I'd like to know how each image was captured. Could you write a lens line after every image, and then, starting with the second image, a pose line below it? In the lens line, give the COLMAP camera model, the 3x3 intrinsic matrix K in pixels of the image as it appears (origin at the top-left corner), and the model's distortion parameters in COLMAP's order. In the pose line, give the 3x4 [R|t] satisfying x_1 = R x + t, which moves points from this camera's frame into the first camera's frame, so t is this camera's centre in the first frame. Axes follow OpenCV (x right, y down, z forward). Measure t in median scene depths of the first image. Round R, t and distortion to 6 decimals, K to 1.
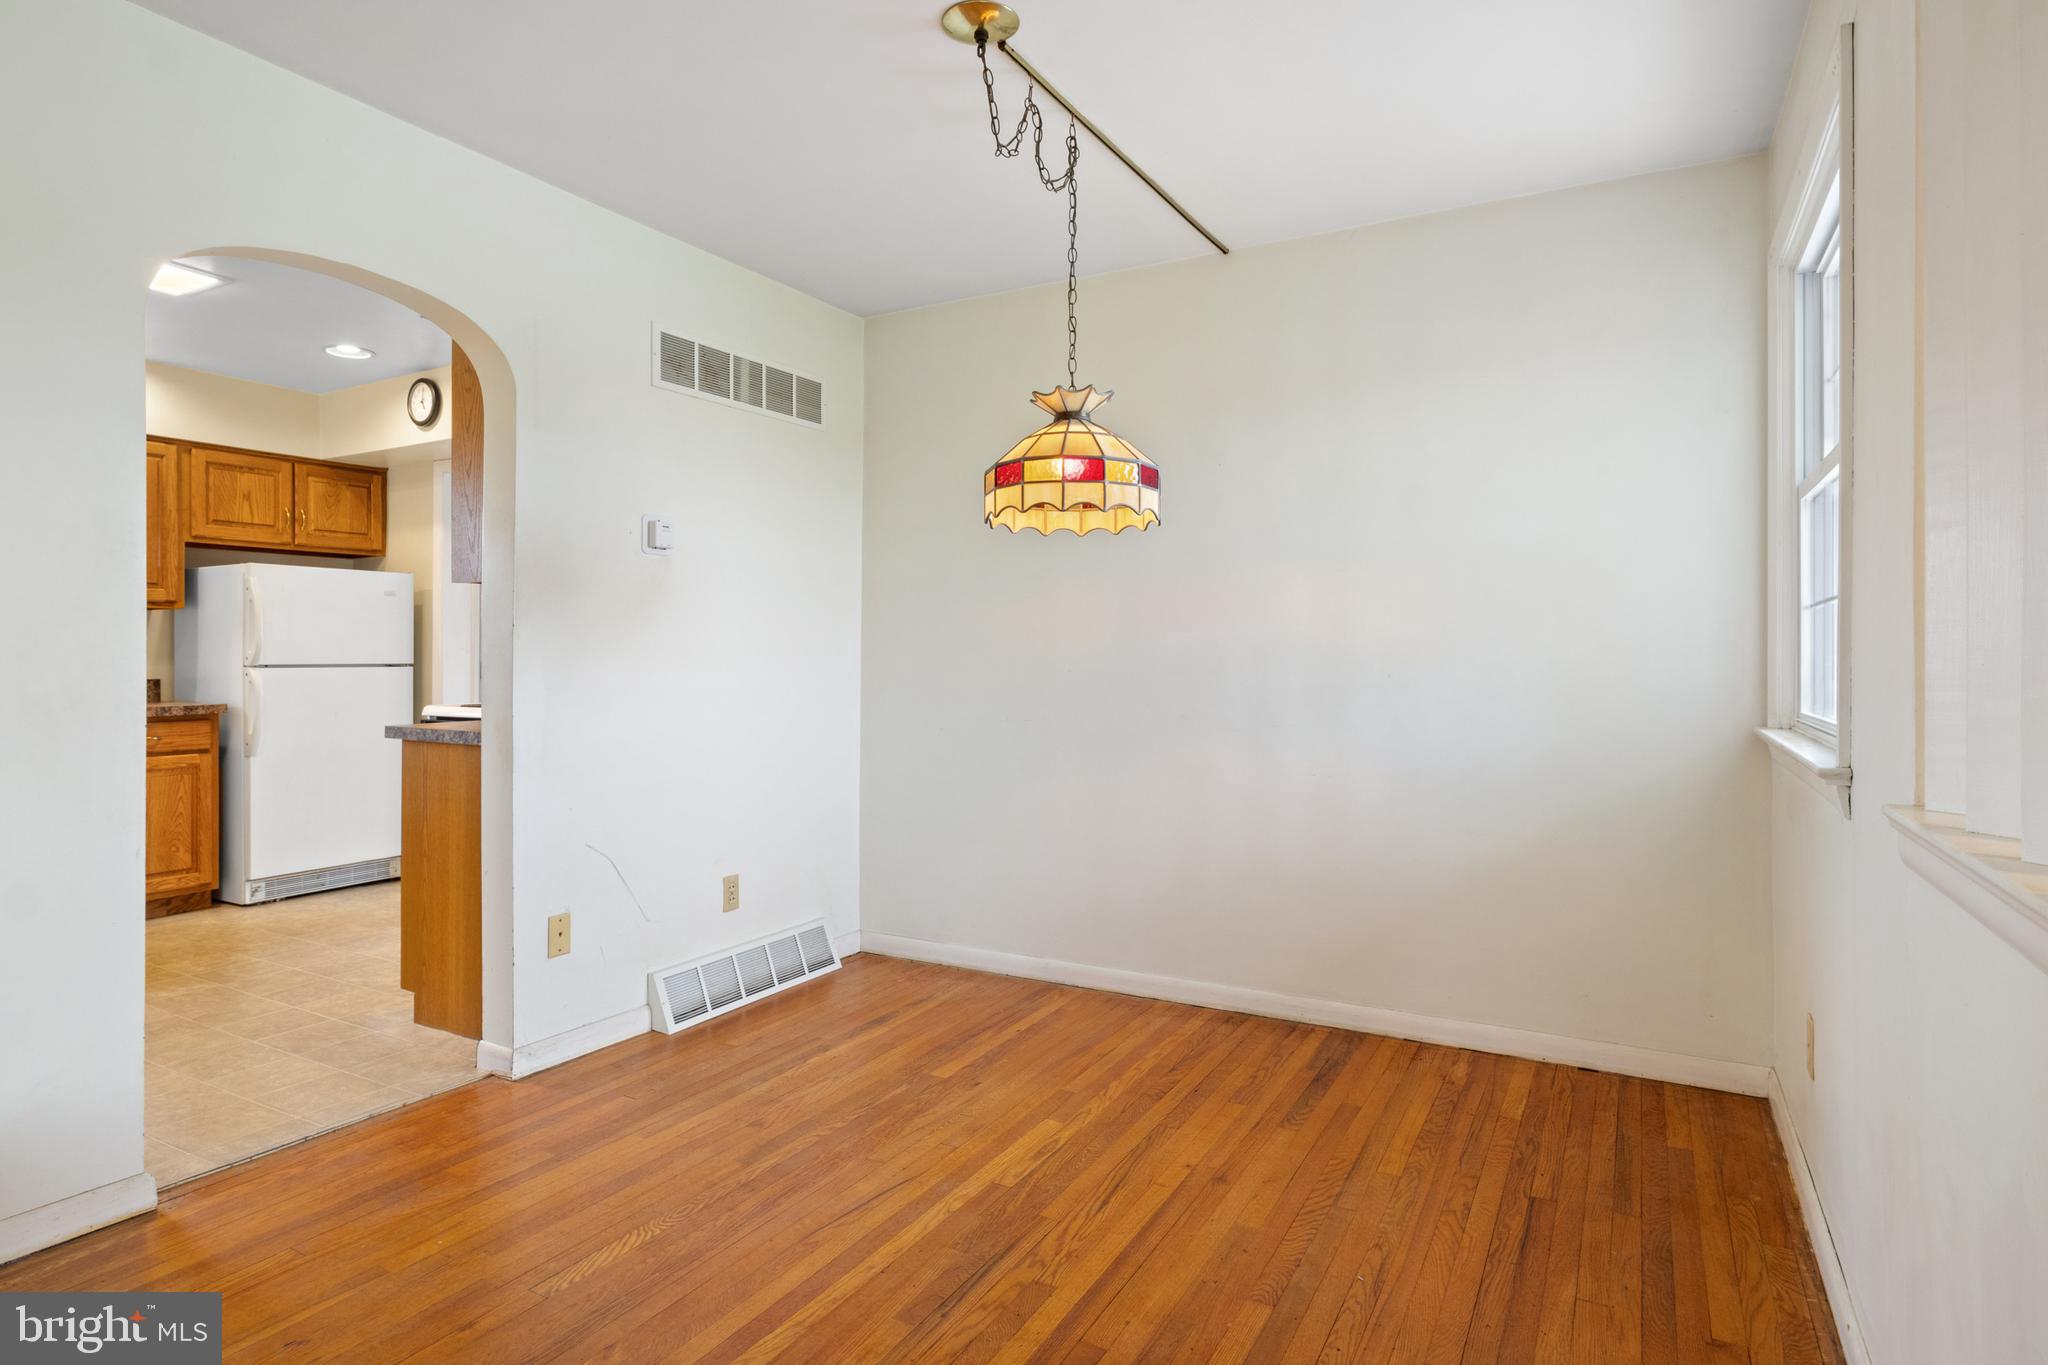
lens RADIAL K [[1086.9, 0, 1016.9], [0, 1086.9, 662.4], [0, 0, 1]] dist [-0.002345, -0.002896]
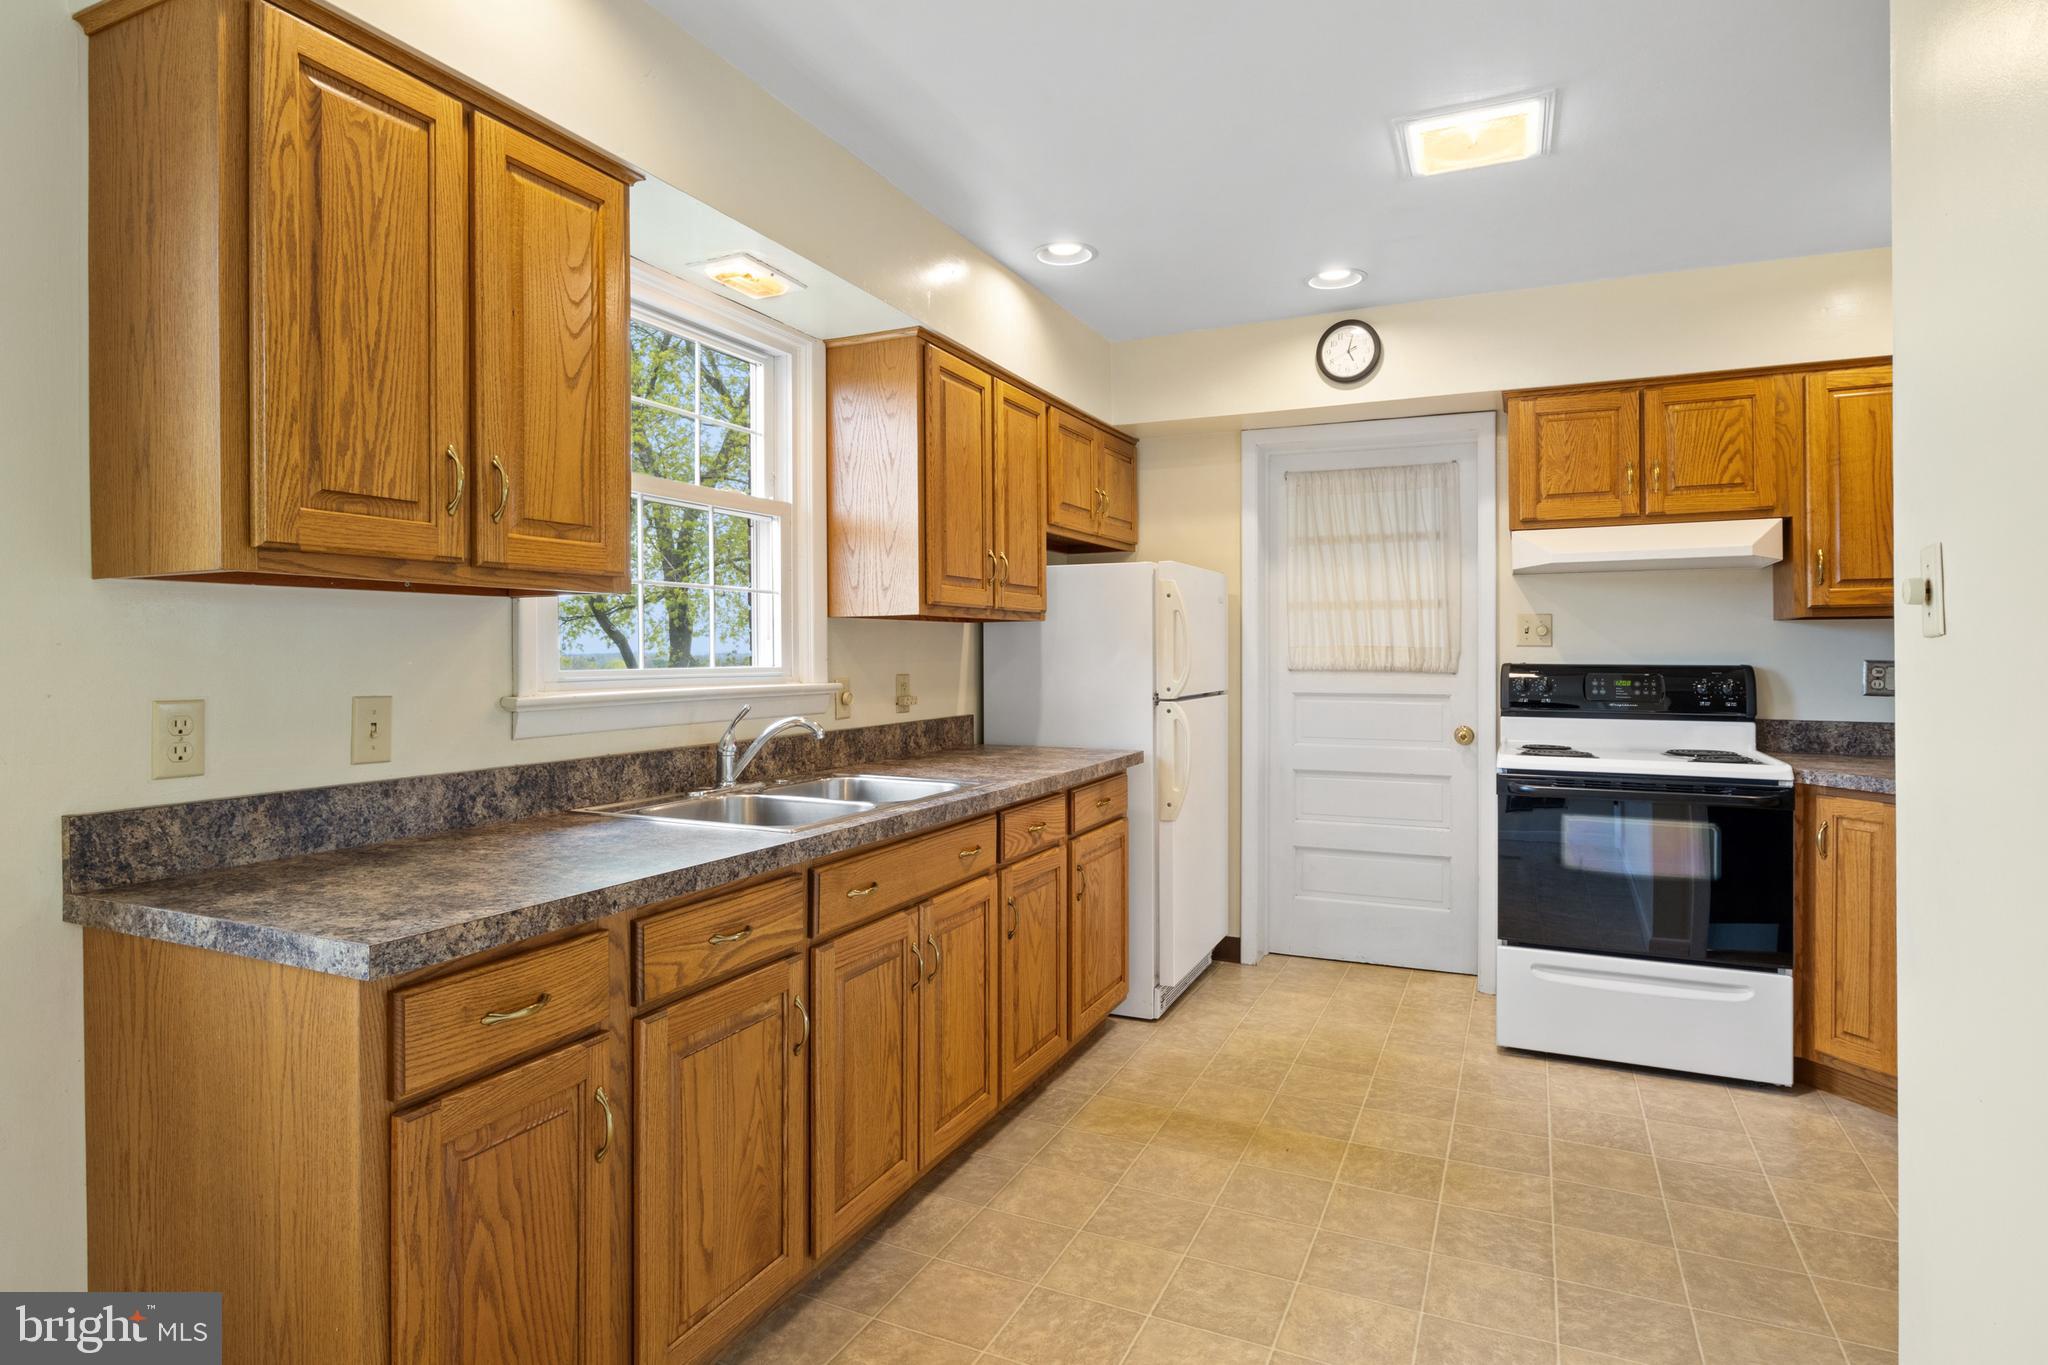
lens RADIAL K [[1086.9, 0, 1021.3], [0, 1086.9, 638.8], [0, 0, 1]] dist [-0.002345, -0.002896]
pose [[0.997385, 0.001595, 0.072249, -0.806270], [-0.000393, 0.999861, -0.016656, -0.024573], [-0.072265, 0.016584, 0.997248, 0.262873]]
